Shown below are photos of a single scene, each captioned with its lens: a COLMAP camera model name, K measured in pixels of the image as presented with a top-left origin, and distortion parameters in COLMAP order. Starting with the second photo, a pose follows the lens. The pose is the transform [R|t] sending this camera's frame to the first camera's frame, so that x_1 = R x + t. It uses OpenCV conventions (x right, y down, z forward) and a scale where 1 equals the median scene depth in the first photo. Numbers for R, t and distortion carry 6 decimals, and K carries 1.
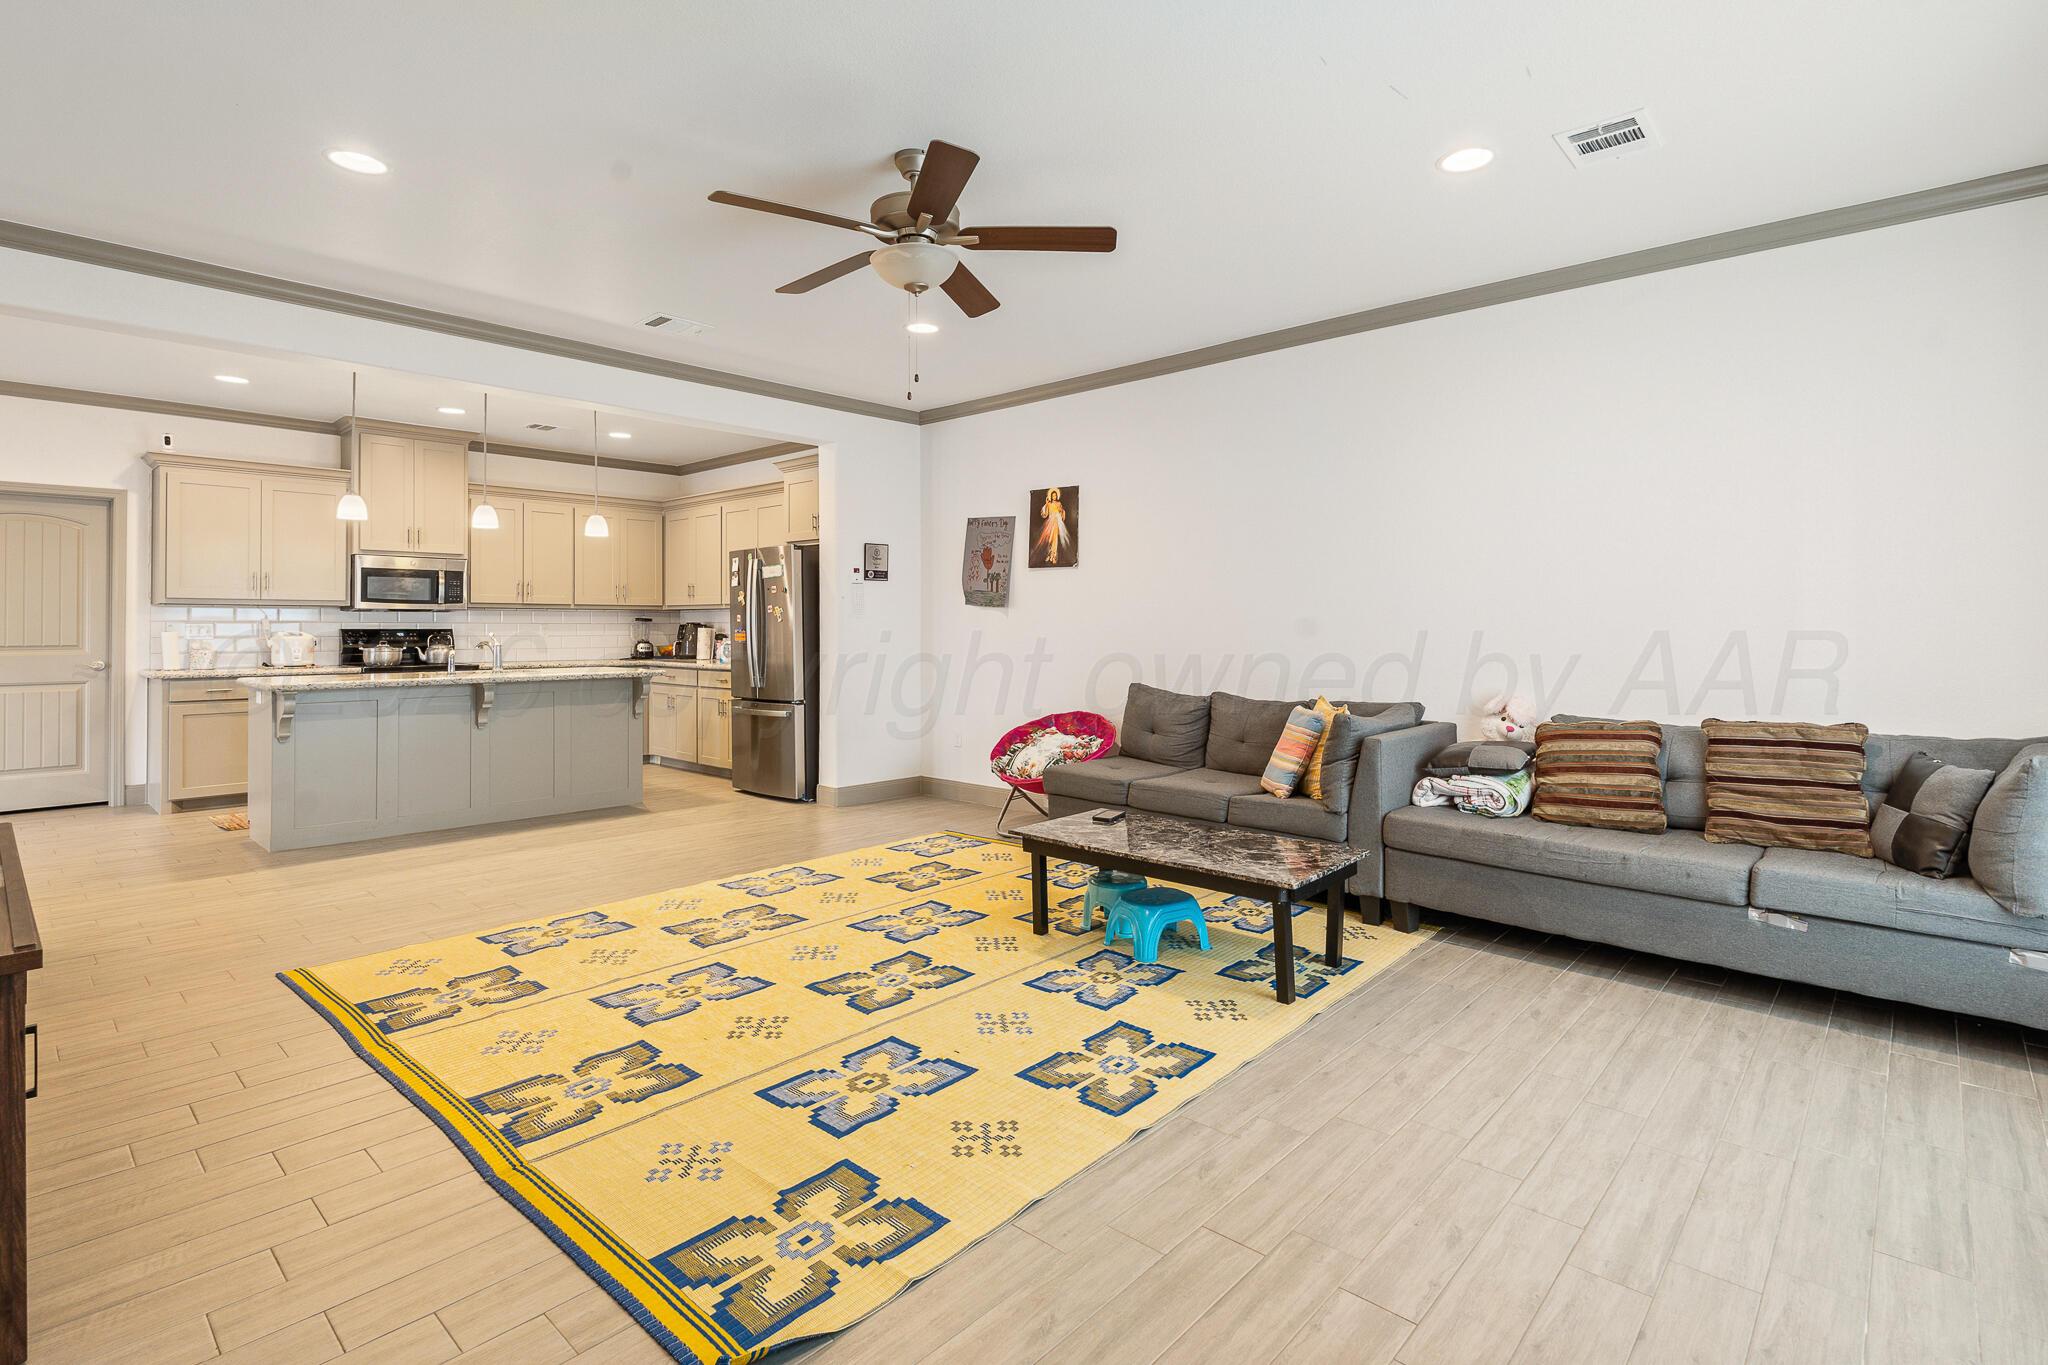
lens RADIAL K [[977.6, 0, 1047.4], [0, 977.6, 623.5], [0, 0, 1]] dist [0.002406, 0.000247]
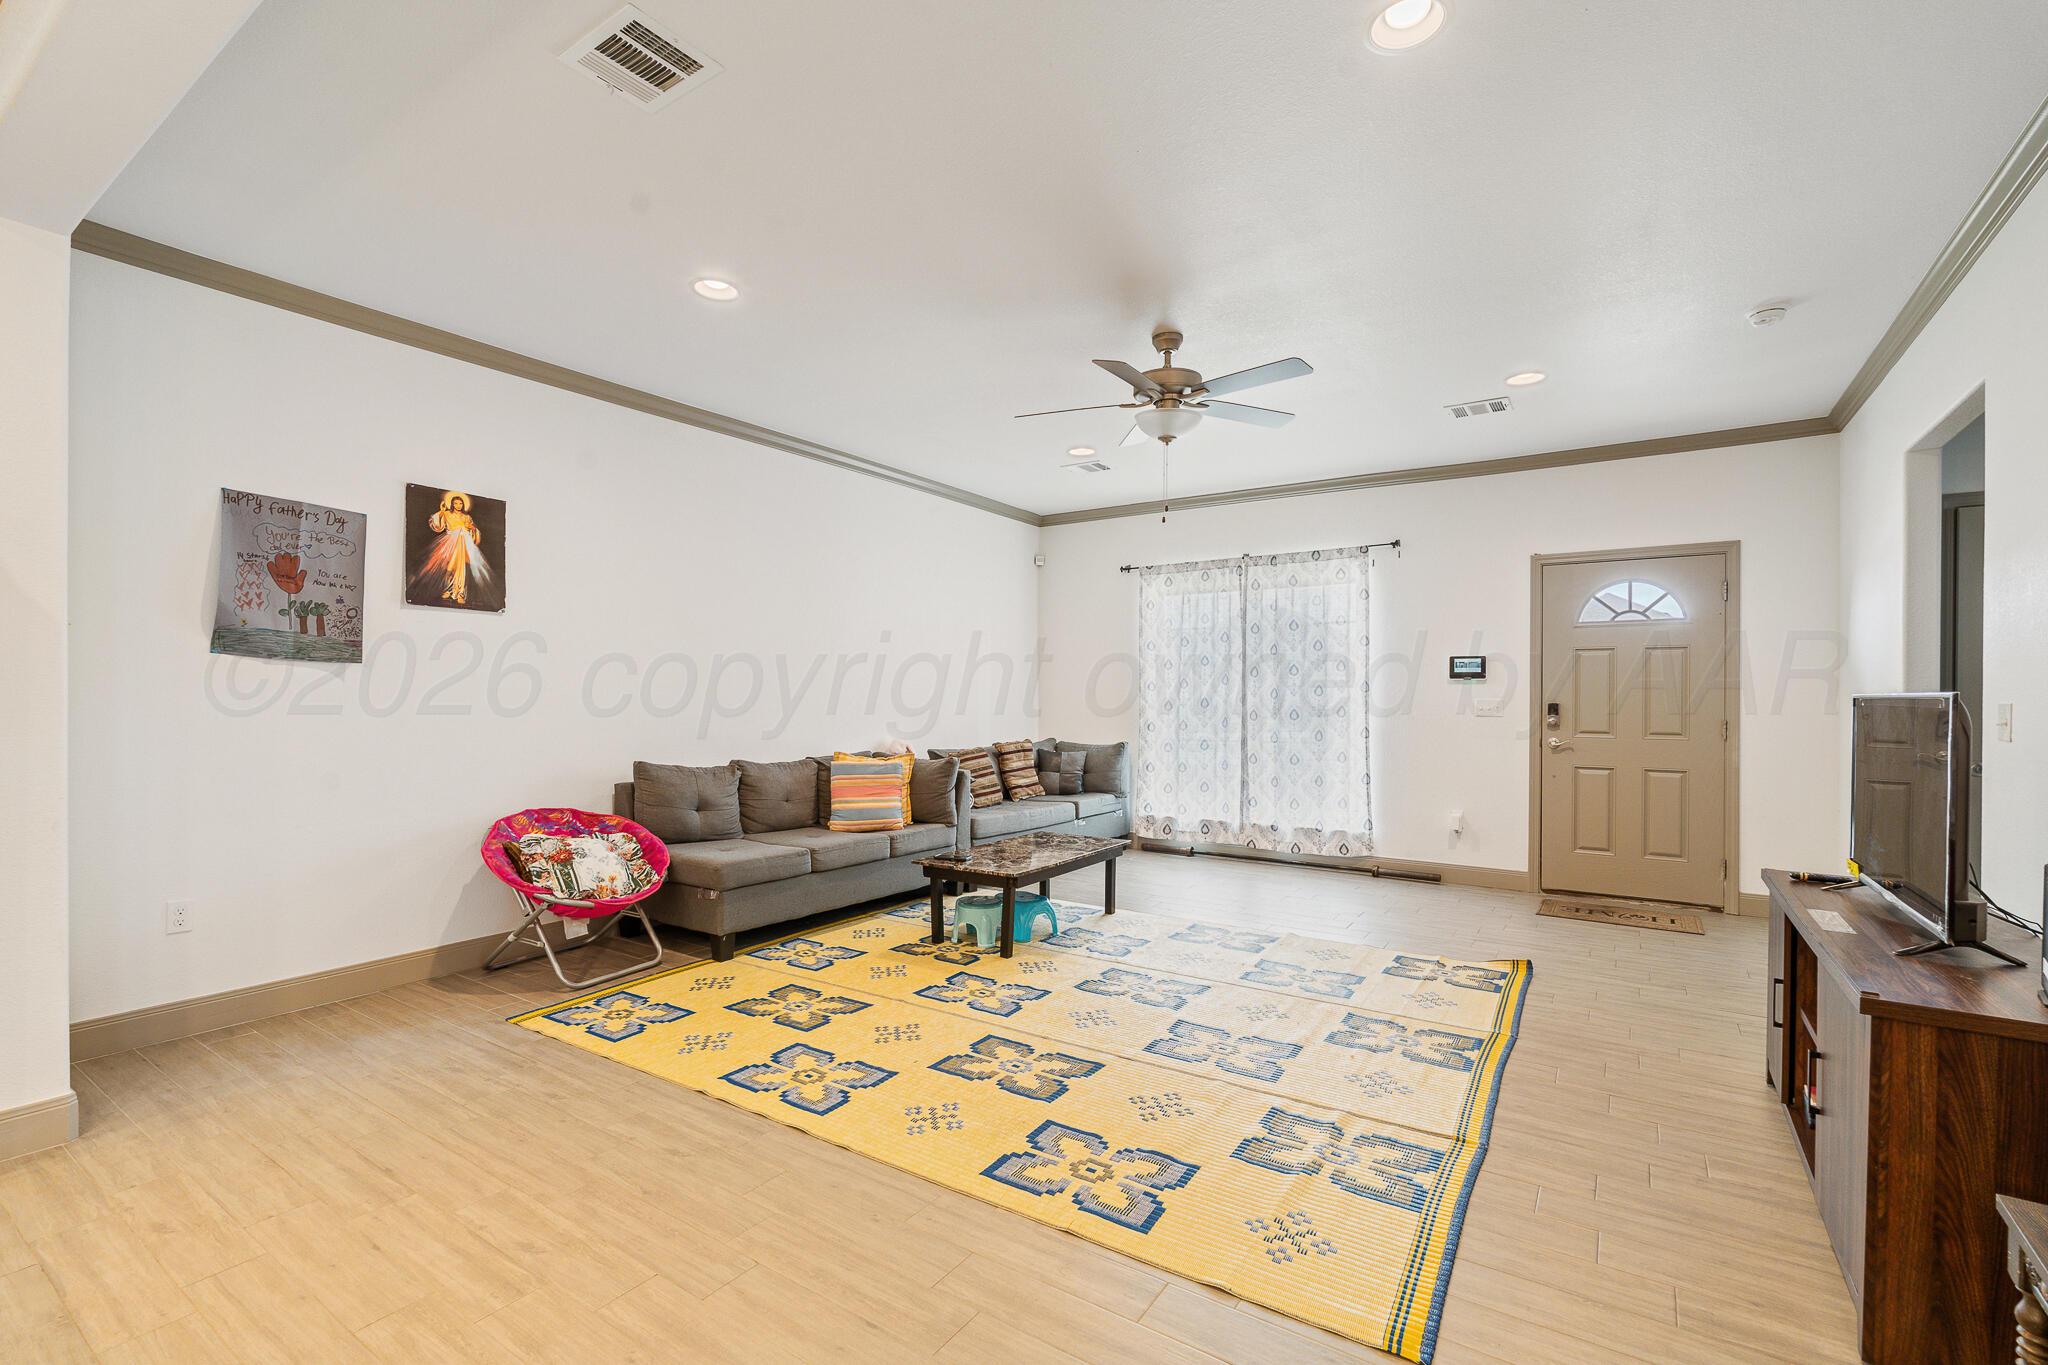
lens RADIAL K [[905.3, 0, 1024.5], [0, 905.3, 692.6], [0, 0, 1]] dist [-0.004258, 0.000648]
pose [[-0.138483, 0.004881, 0.990353, -0.670622], [-0.003872, 0.999978, -0.005470, 0.002663], [-0.990357, -0.004592, -0.138461, 0.696291]]
